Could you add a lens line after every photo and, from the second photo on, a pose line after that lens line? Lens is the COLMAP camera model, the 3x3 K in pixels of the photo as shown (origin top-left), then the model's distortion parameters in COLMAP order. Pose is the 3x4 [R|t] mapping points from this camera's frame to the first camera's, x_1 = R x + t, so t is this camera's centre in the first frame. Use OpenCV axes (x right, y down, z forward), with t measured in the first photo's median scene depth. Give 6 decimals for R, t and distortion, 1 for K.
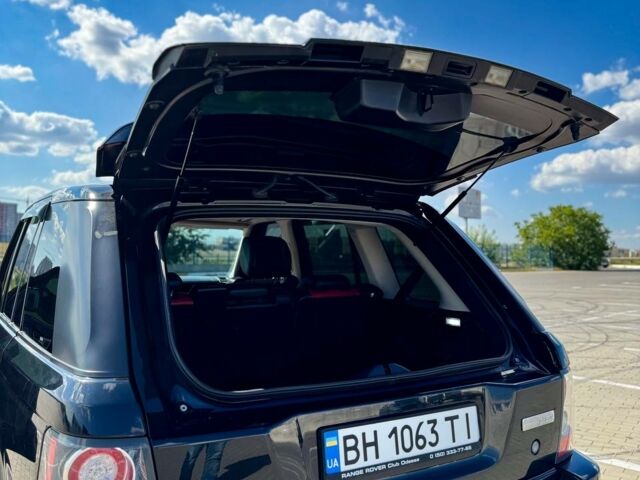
lens RADIAL K [[627.8, 0, 320.0], [0, 627.8, 240.0], [0, 0, 1]] dist [0.129390, -0.263074]
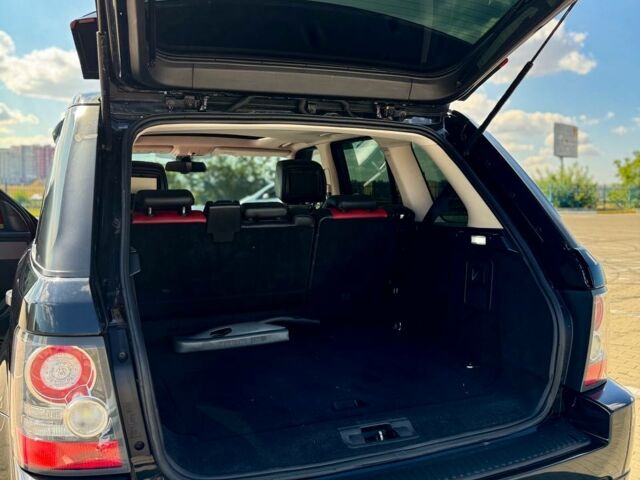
lens RADIAL K [[627.8, 0, 320.0], [0, 627.8, 240.0], [0, 0, 1]] dist [0.129390, -0.263074]
pose [[0.989087, 0.005135, -0.147246, 0.097393], [0.006946, 0.996656, 0.081411, 0.043633], [0.147172, -0.081545, 0.985744, 0.054135]]
